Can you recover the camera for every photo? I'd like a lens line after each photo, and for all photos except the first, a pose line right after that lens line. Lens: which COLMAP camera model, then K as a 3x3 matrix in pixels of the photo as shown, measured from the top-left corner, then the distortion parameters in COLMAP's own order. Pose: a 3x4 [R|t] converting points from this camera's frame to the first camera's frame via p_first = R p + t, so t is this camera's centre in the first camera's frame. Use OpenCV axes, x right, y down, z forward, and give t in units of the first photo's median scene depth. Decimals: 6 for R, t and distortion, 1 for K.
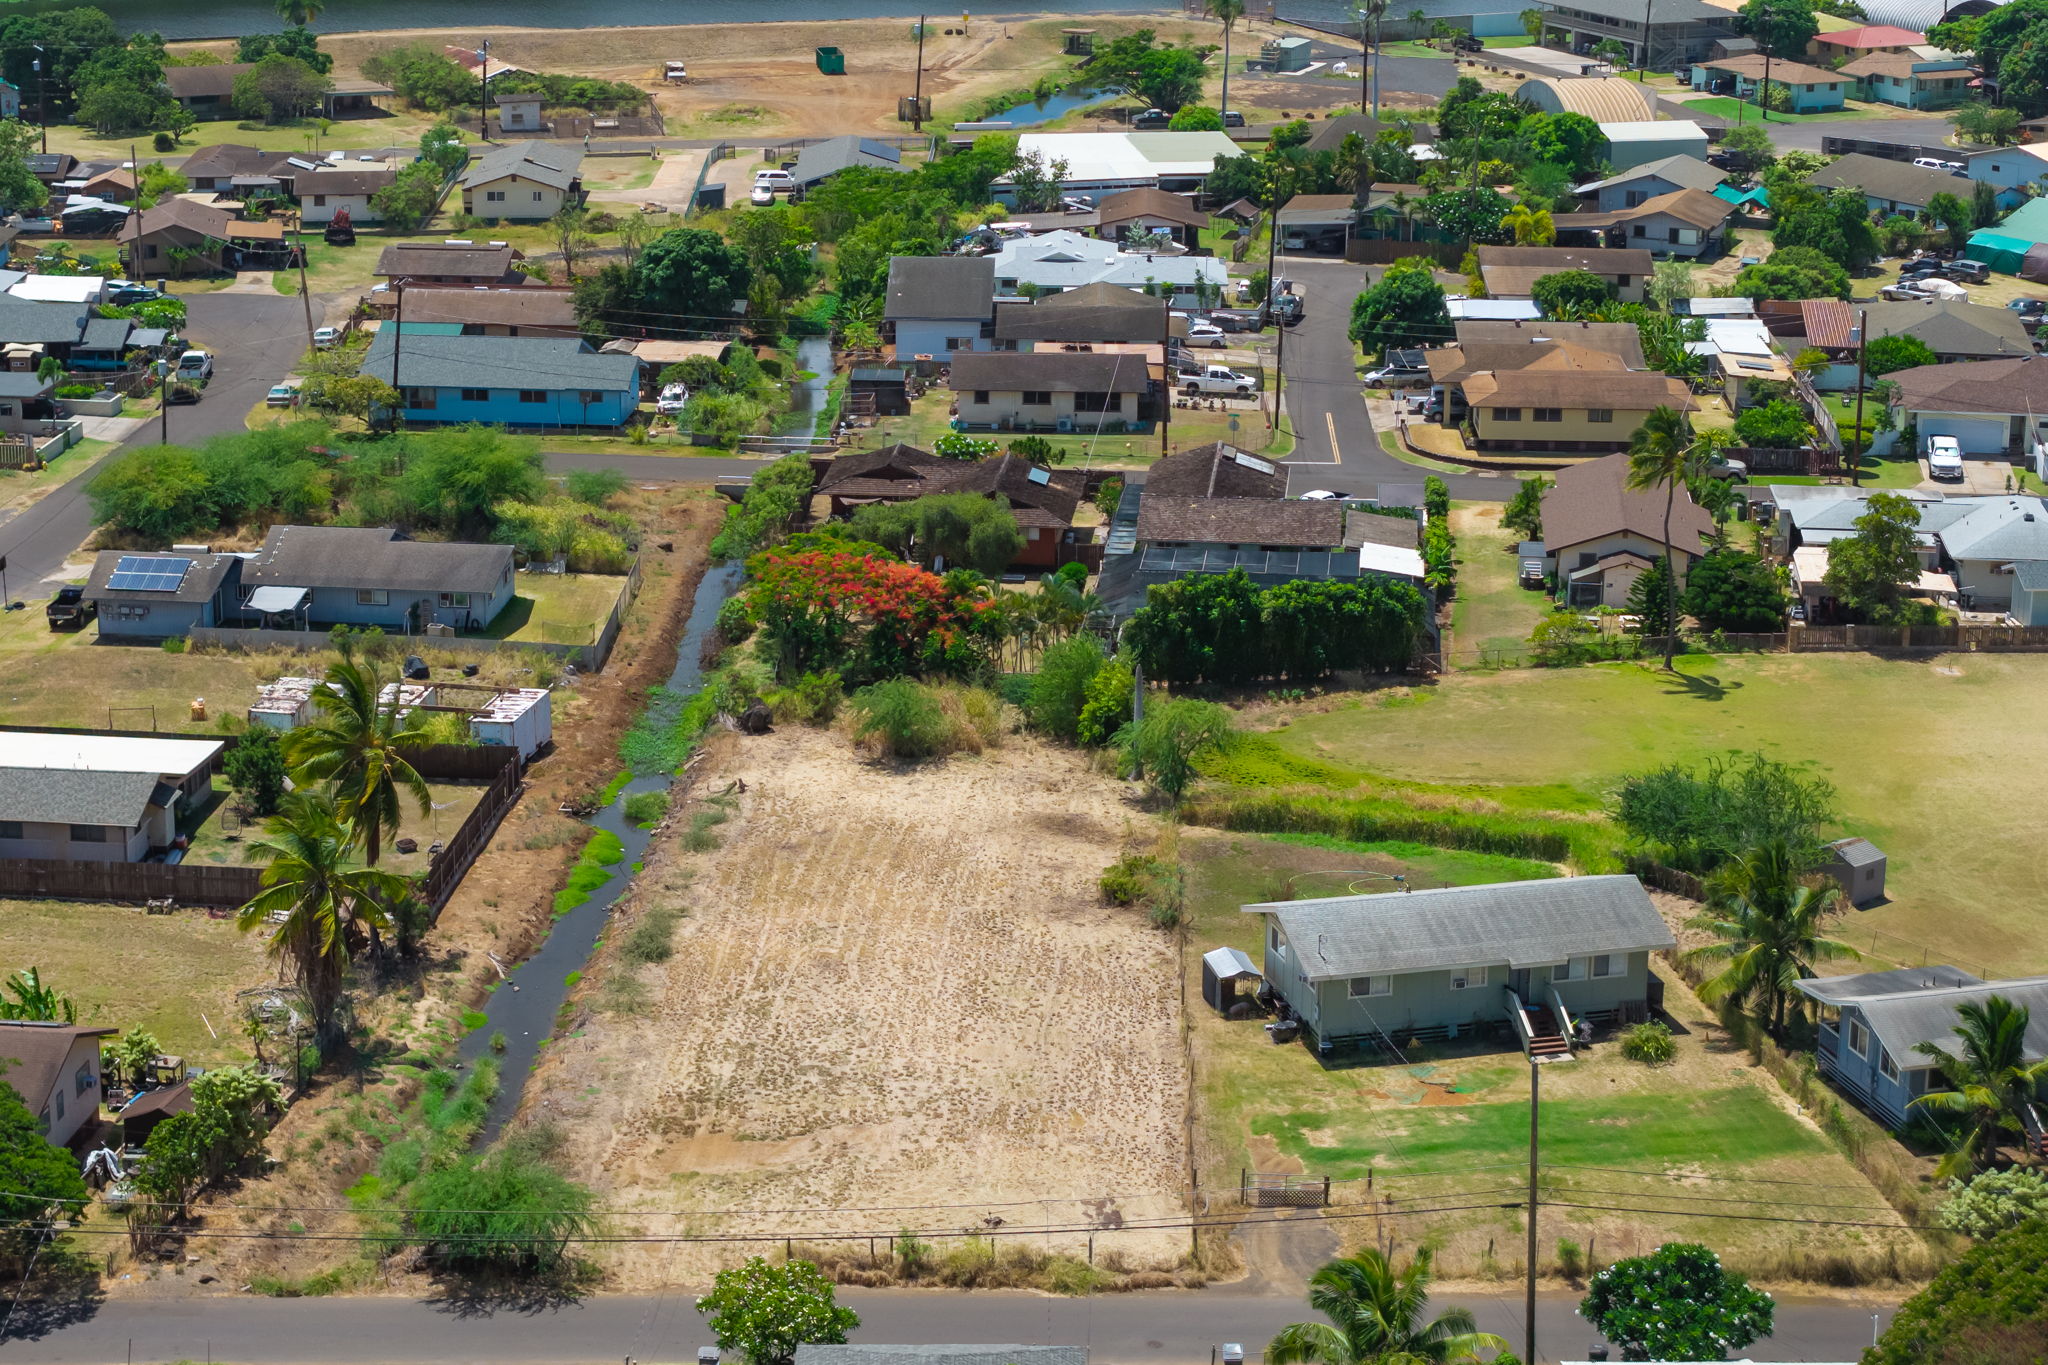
lens RADIAL K [[4164.1, 0, 1049.7], [0, 4164.1, 675.9], [0, 0, 1]] dist [-0.215804, 0.685475]
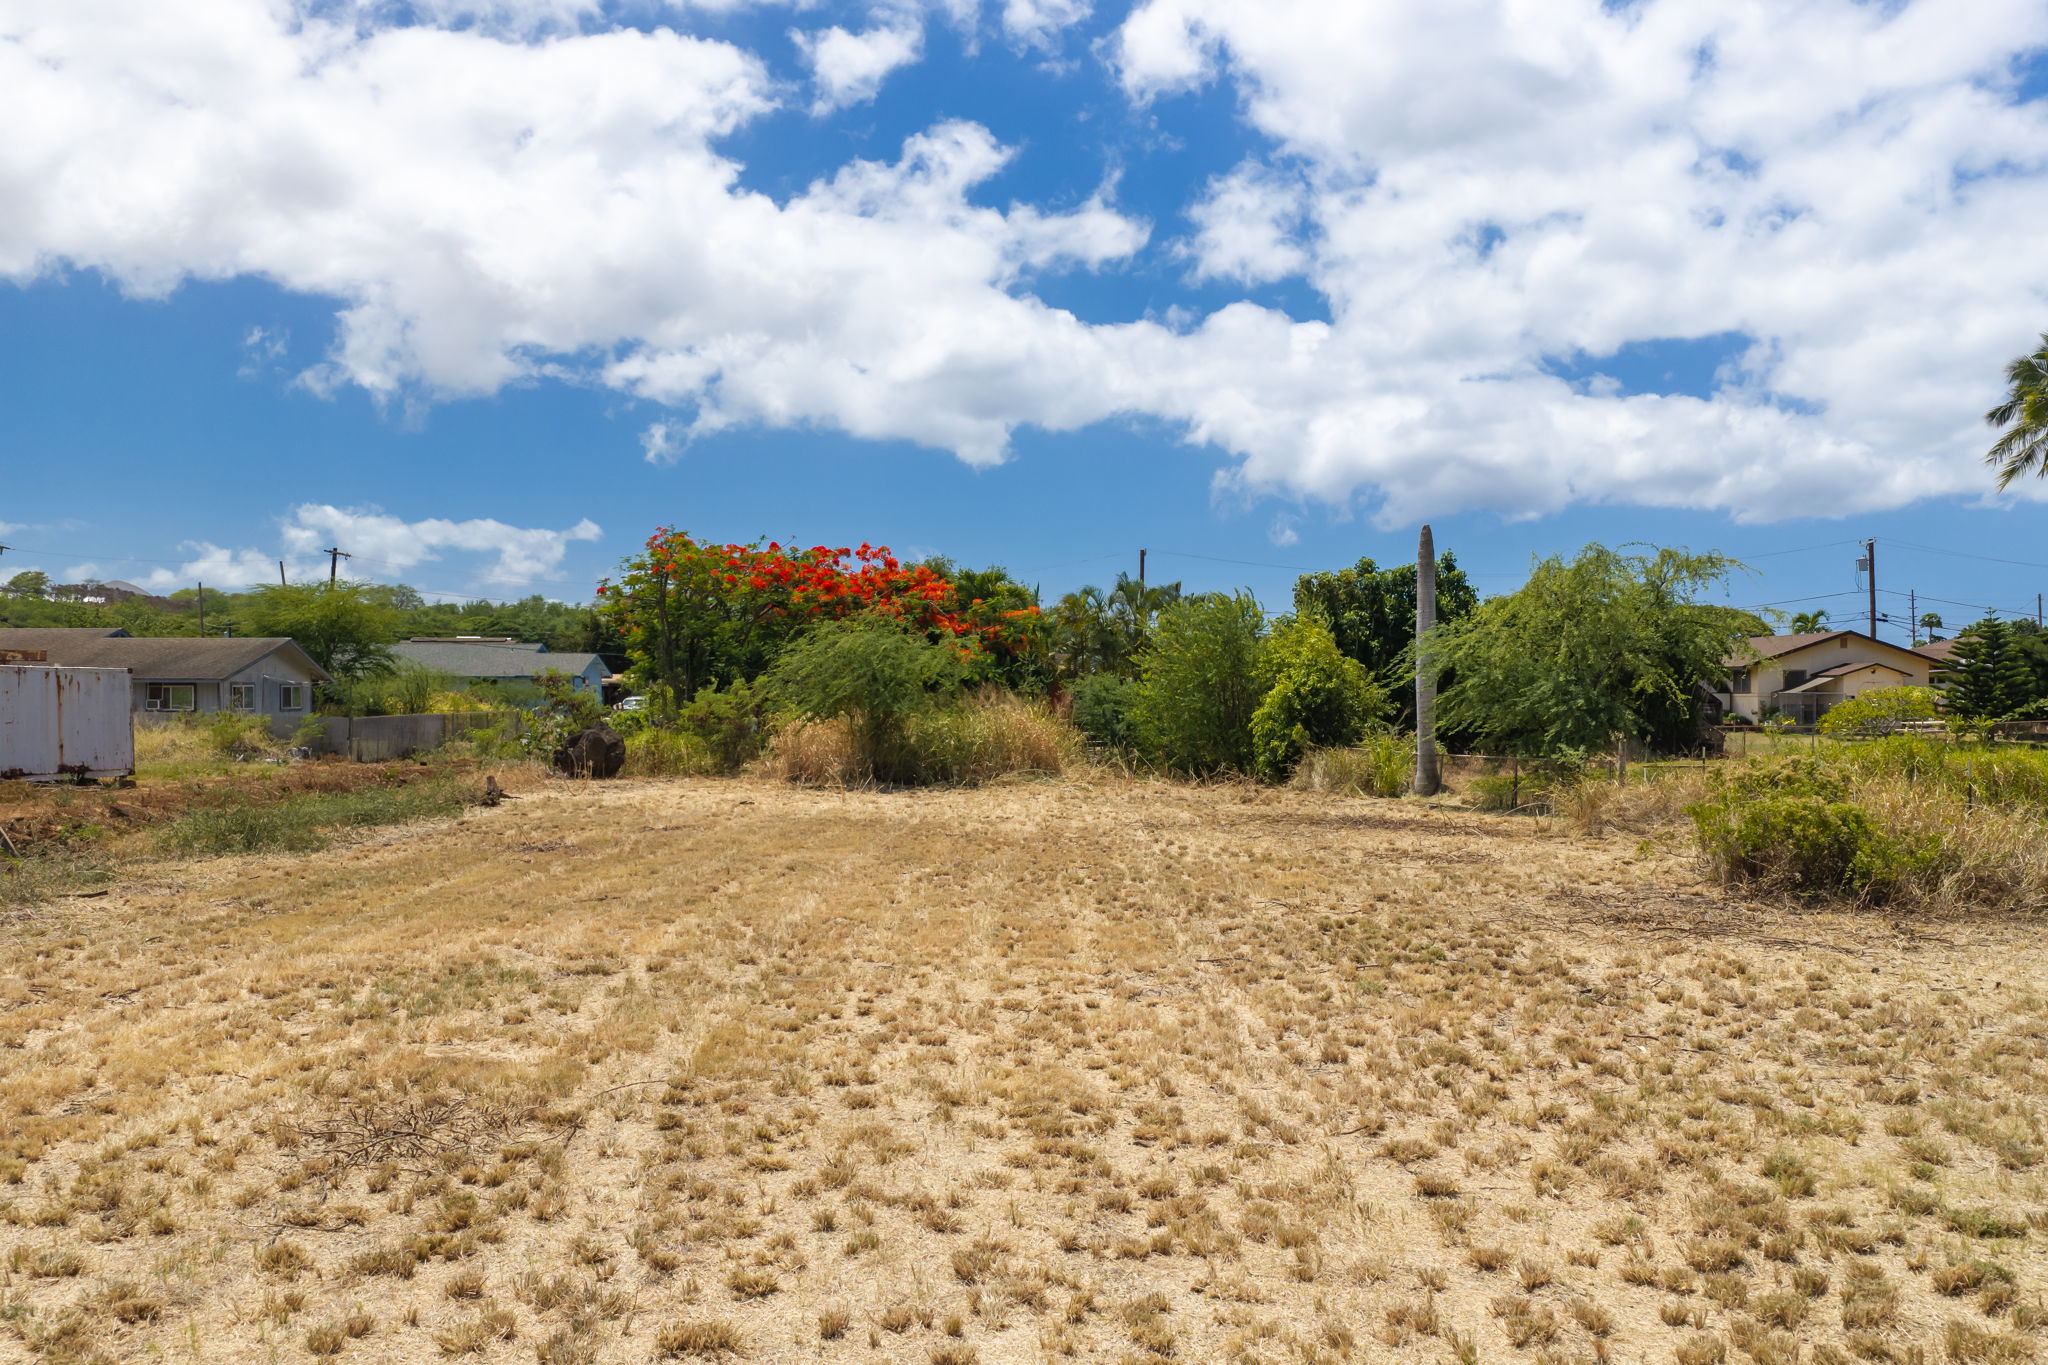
lens RADIAL K [[1697.7, 0, 1025.0], [0, 1697.7, 687.6], [0, 0, 1]] dist [0.024341, -0.050557]
pose [[0.997643, -0.009000, 0.068031, -0.033872], [0.027433, 0.961007, -0.275162, 0.062693], [-0.062902, 0.276379, 0.958988, 0.831605]]
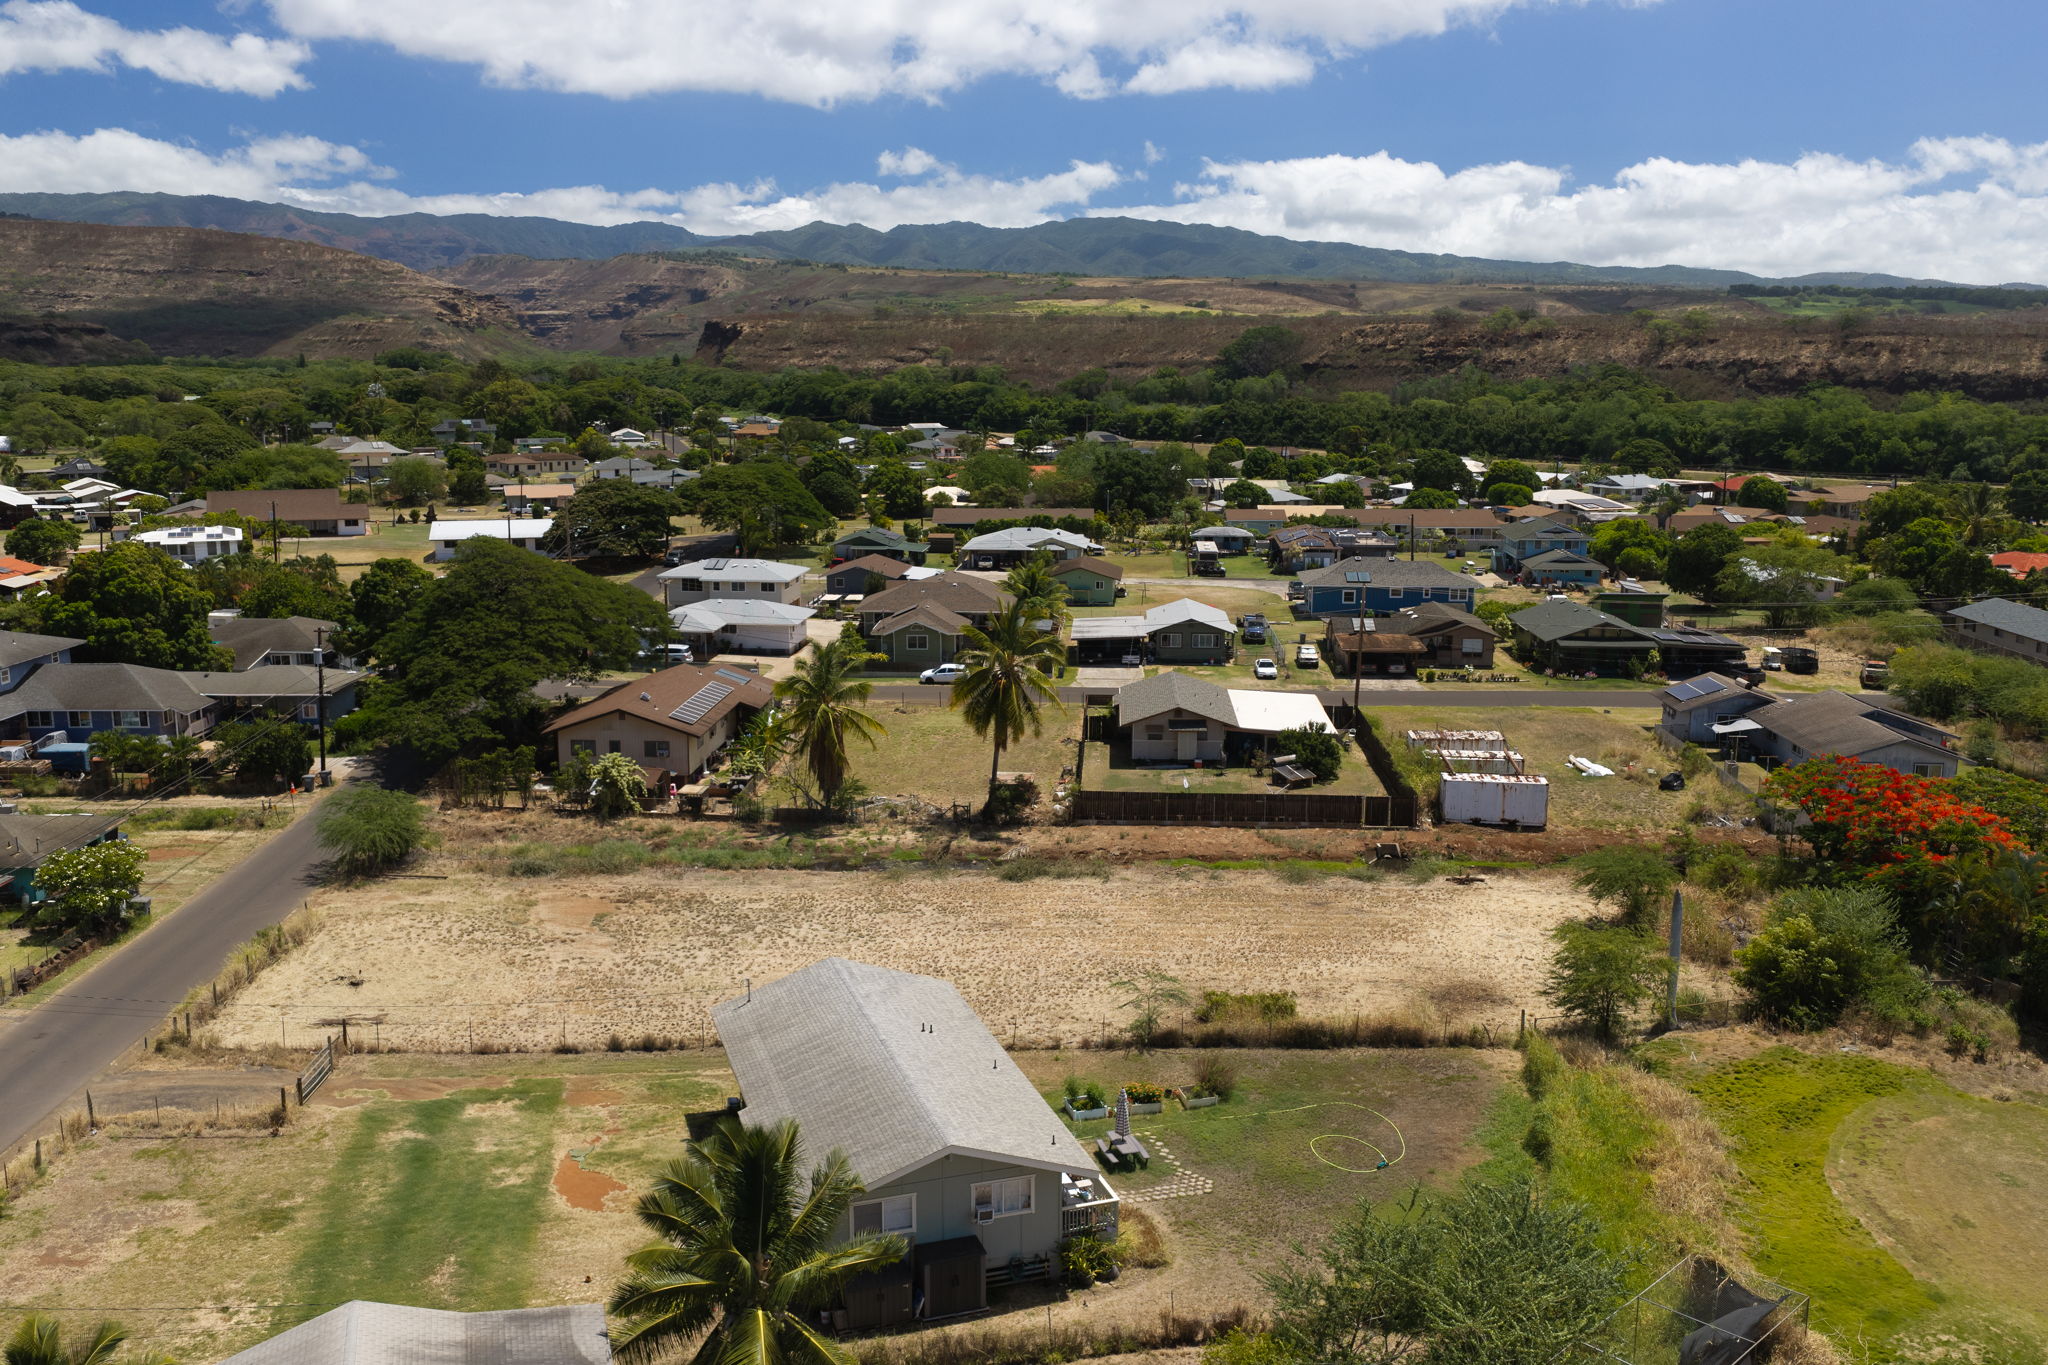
lens RADIAL K [[1697.7, 0, 1025.0], [0, 1697.7, 687.6], [0, 0, 1]] dist [0.024341, -0.050557]
pose [[0.042605, 0.177357, -0.983224, 0.340963], [-0.276256, 0.947840, 0.159004, -0.058284], [0.960139, 0.264847, 0.089379, 0.832907]]
